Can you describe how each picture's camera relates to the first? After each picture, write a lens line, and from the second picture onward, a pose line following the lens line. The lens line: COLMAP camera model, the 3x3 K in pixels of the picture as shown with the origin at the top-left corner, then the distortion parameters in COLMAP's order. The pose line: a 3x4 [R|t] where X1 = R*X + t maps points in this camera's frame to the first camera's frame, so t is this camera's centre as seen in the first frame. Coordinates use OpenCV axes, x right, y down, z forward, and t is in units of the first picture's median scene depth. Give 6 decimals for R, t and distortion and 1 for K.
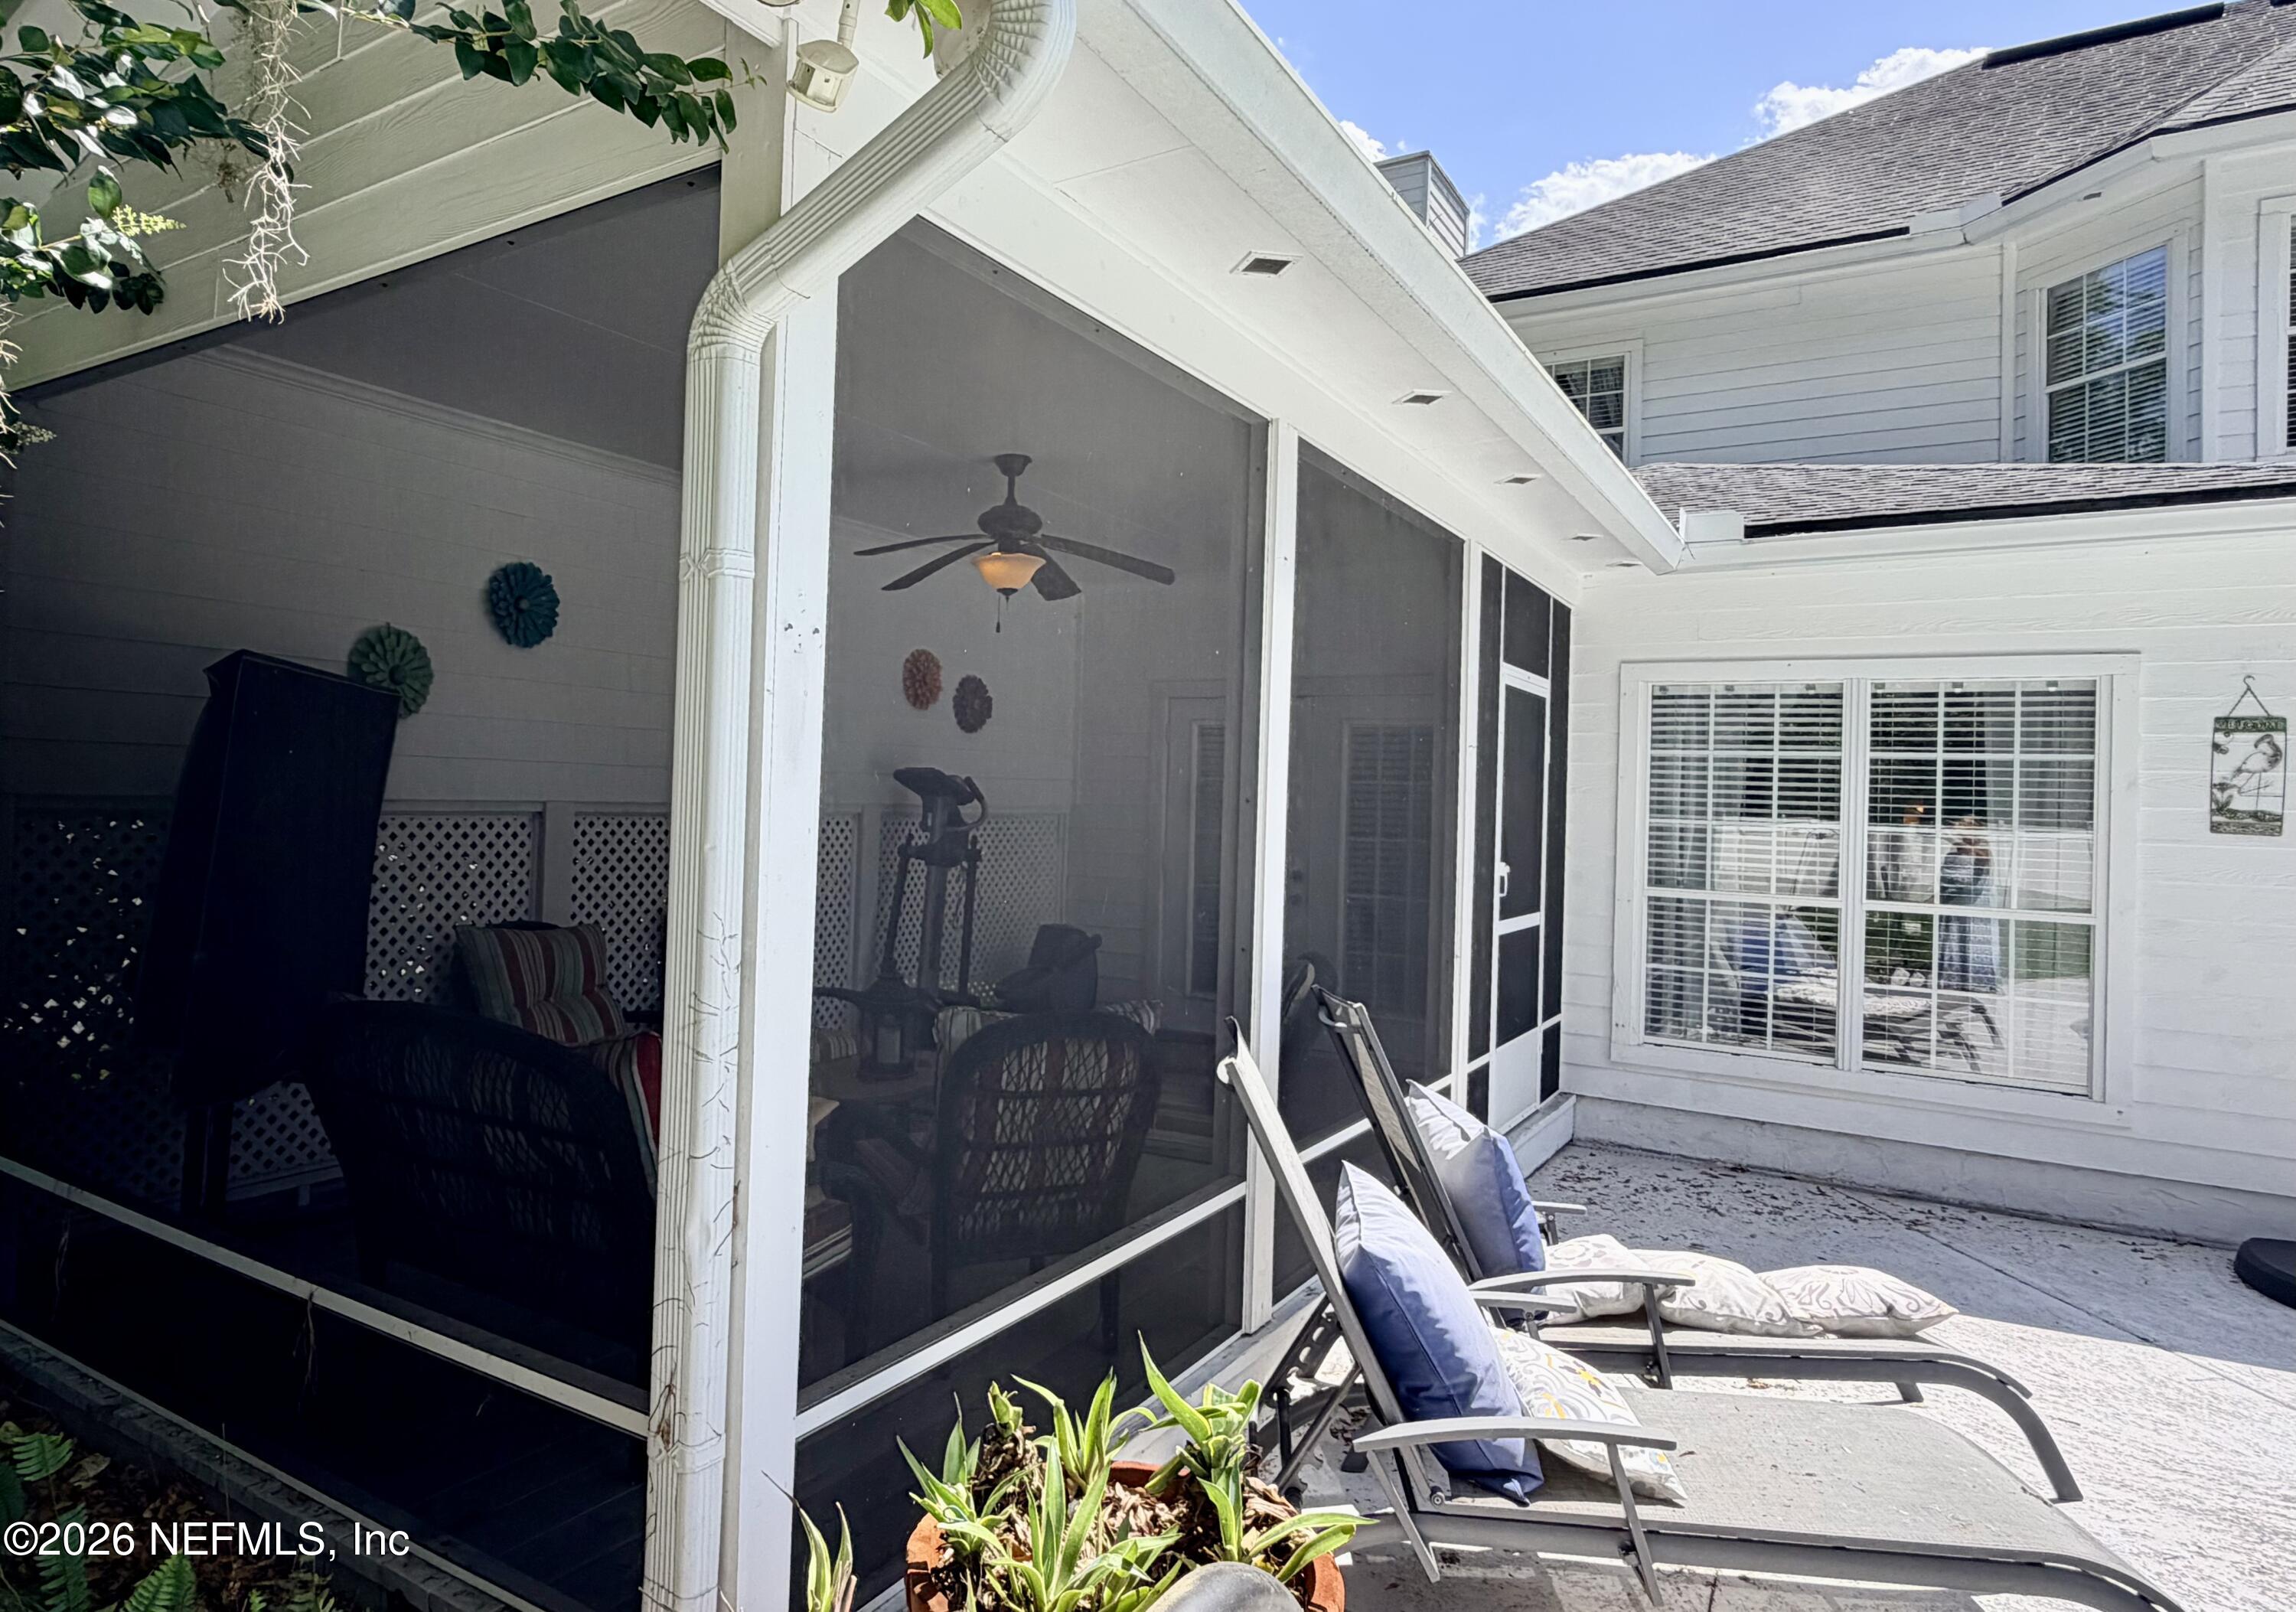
lens RADIAL K [[1287.8, 0, 1148.0], [0, 1287.8, 806.0], [0, 0, 1]] dist [0.096562, -0.000045]
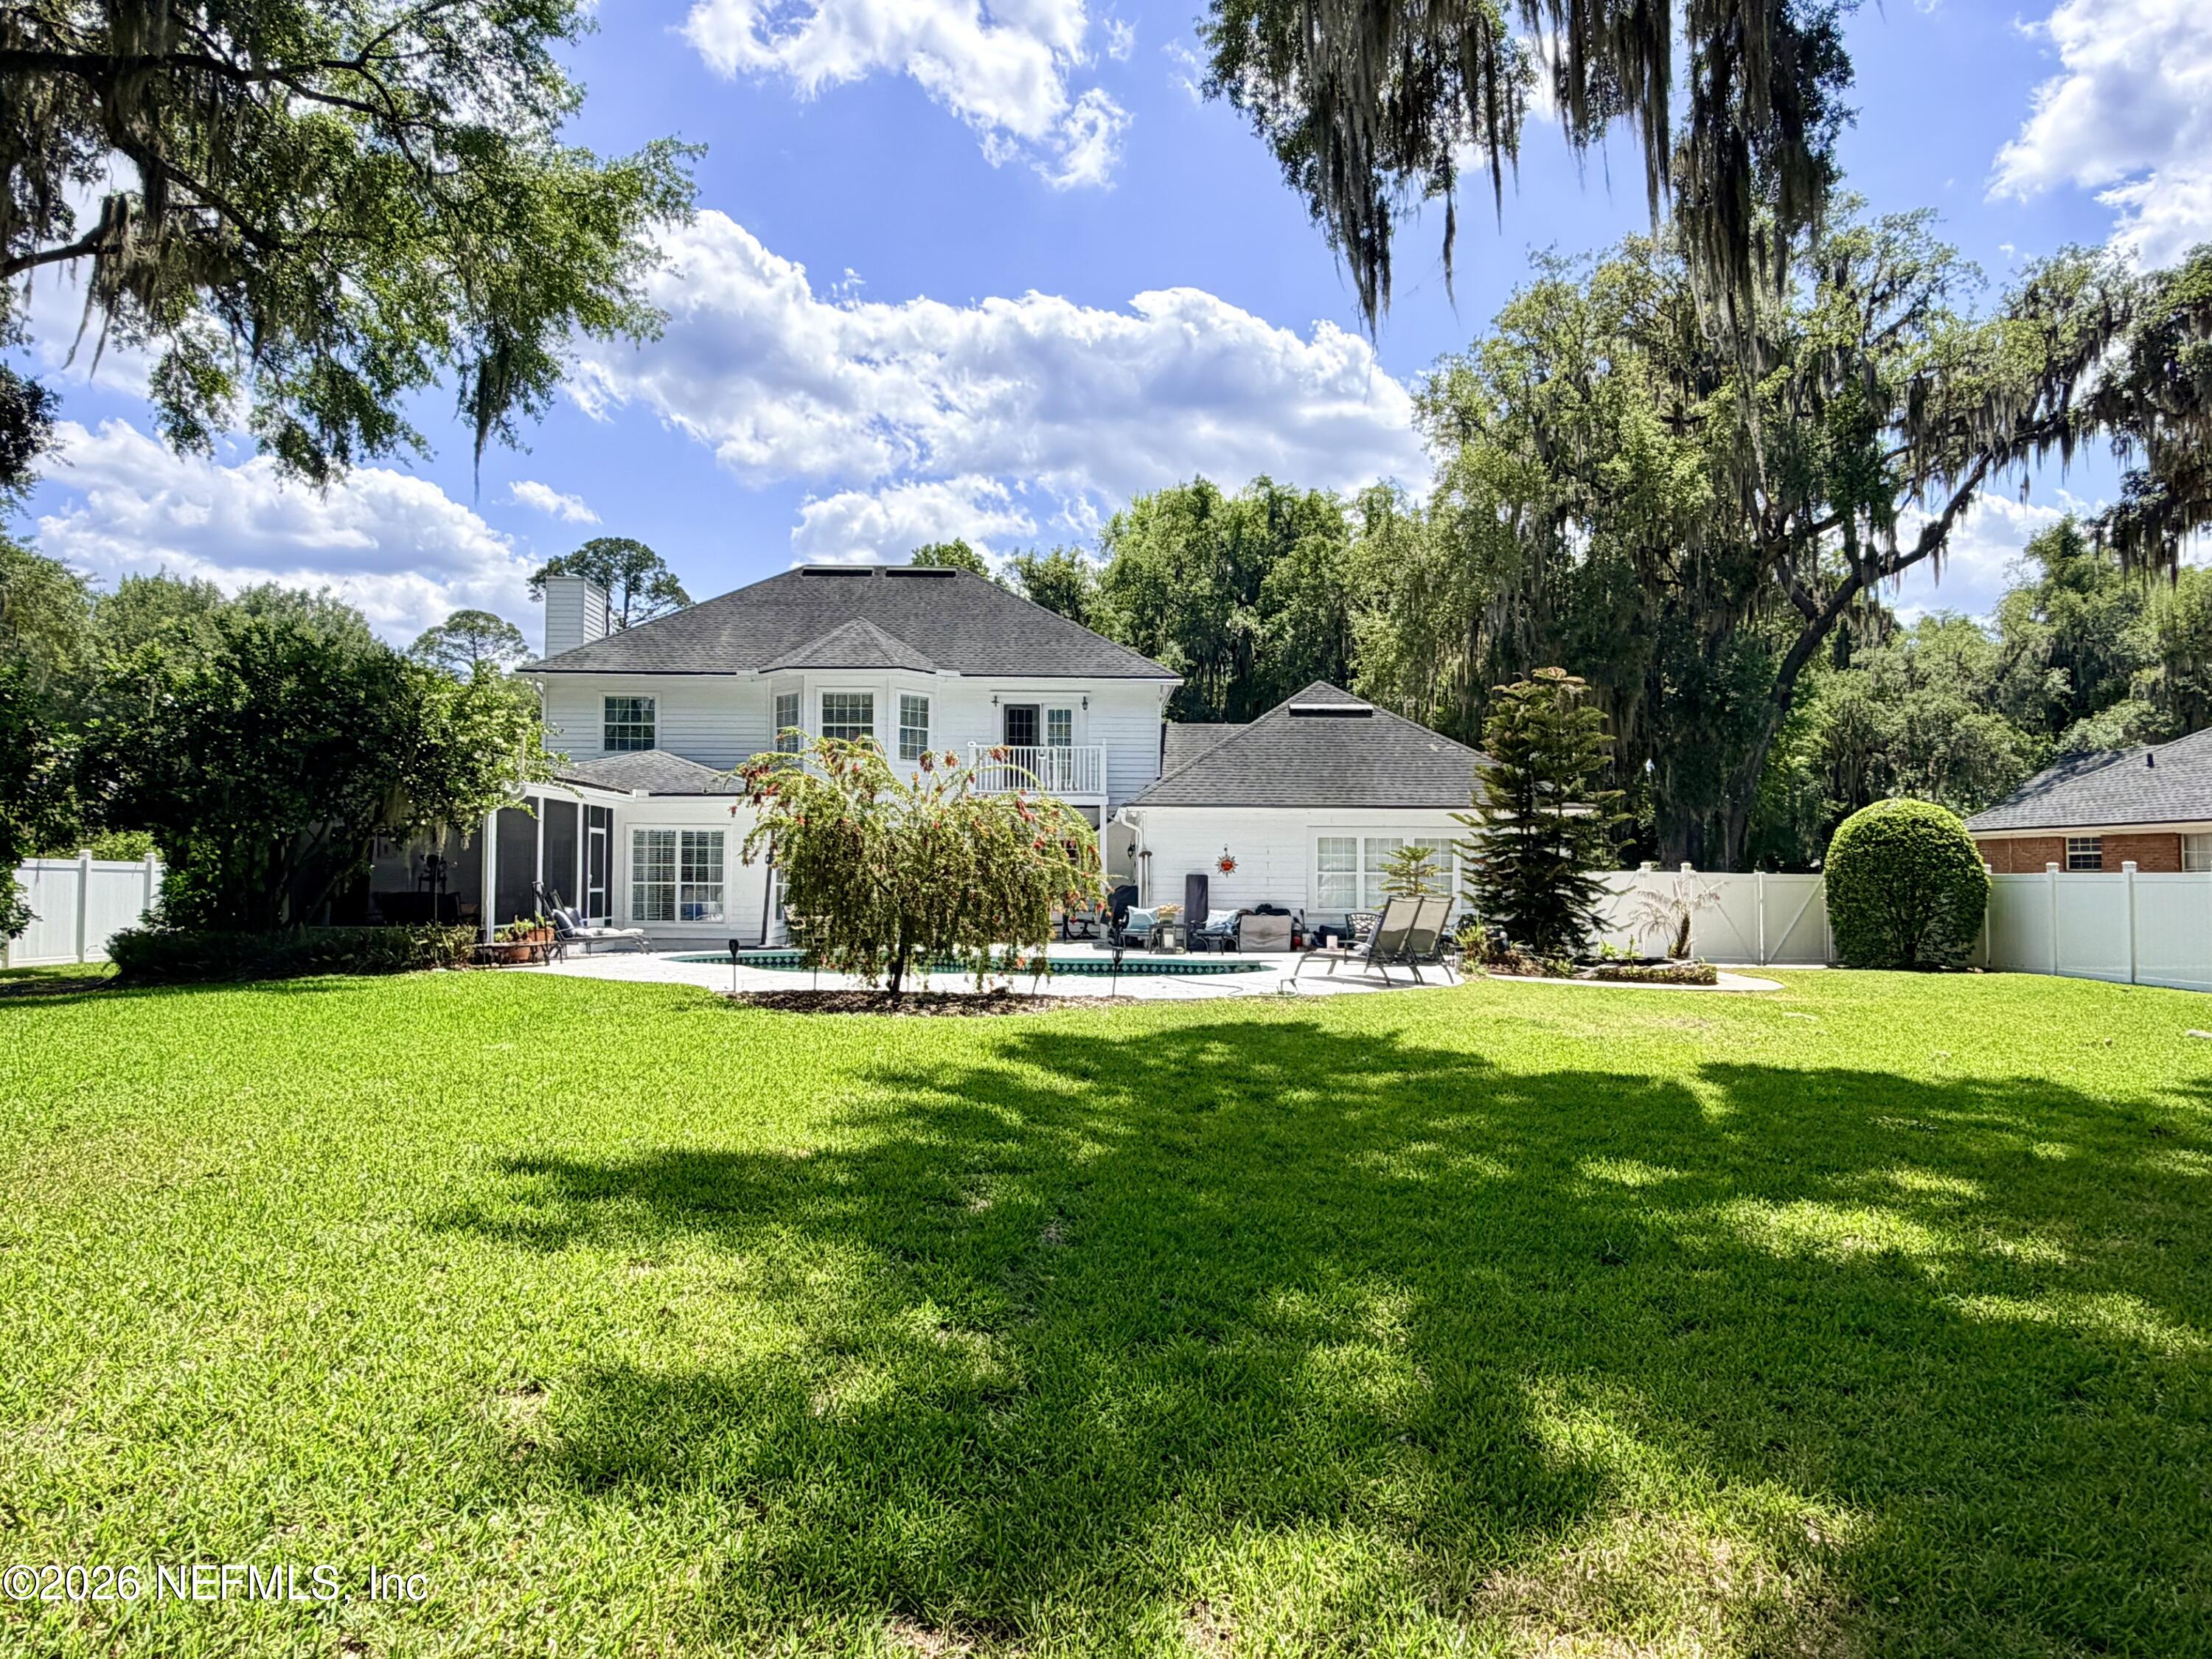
lens RADIAL K [[1515.2, 0, 1106.0], [0, 1515.2, 829.5], [0, 0, 1]] dist [-0.001218, -0.000033]
pose [[0.868937, -0.013403, 0.494742, -0.662321], [0.023783, 0.999609, -0.014691, 0.006753], [-0.494352, 0.024532, 0.868916, -3.852042]]
